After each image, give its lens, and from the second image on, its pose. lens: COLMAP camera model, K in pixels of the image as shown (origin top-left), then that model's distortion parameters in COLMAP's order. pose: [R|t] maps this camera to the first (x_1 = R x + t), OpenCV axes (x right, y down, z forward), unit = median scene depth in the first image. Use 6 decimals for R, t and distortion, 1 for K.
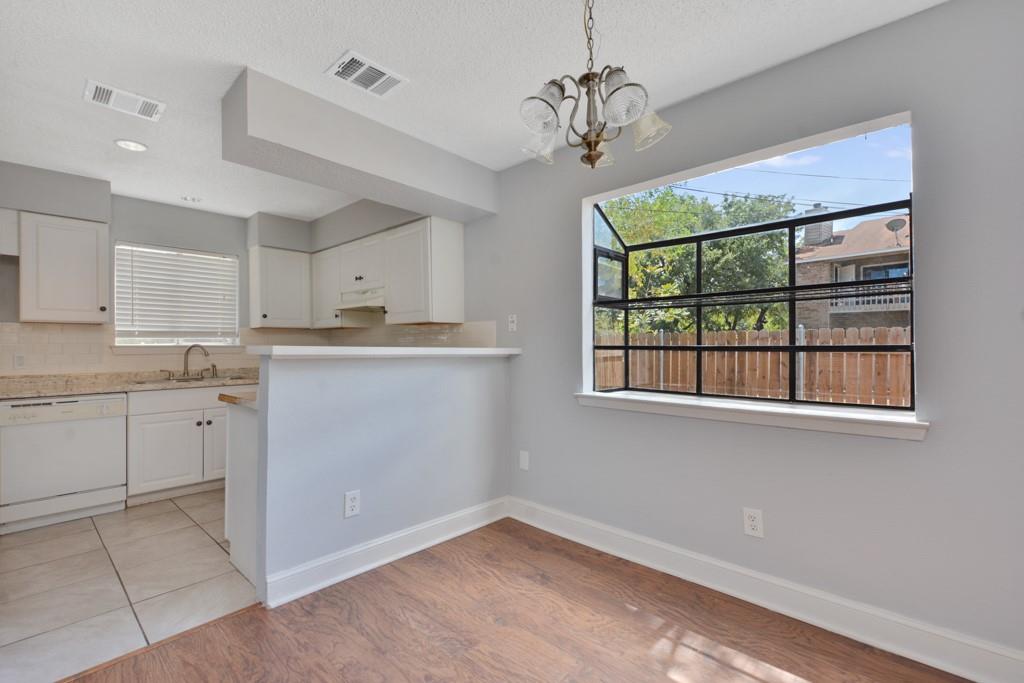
lens RADIAL K [[449.7, 0, 510.1], [0, 449.7, 343.6], [0, 0, 1]] dist [0.002044, -0.001074]
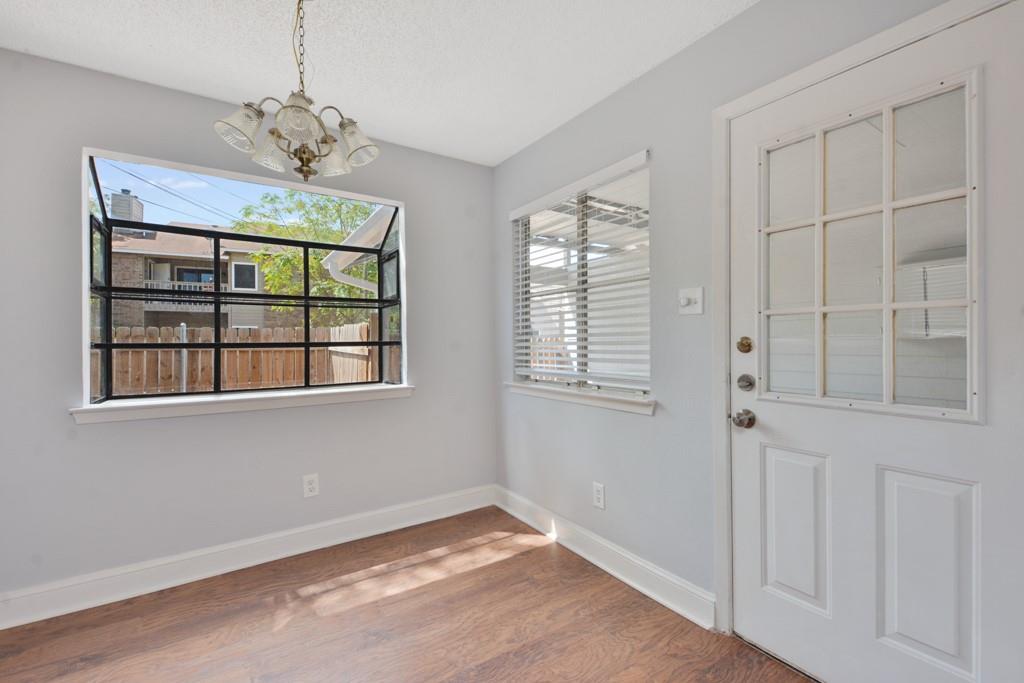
lens RADIAL K [[475.7, 0, 513.7], [0, 475.7, 337.4], [0, 0, 1]] dist [-0.000112, -0.000514]
pose [[0.210086, 0.008211, 0.977648, -0.341967], [0.003331, 0.999953, -0.009115, 0.003217], [-0.977677, 0.005172, 0.210049, 0.100547]]
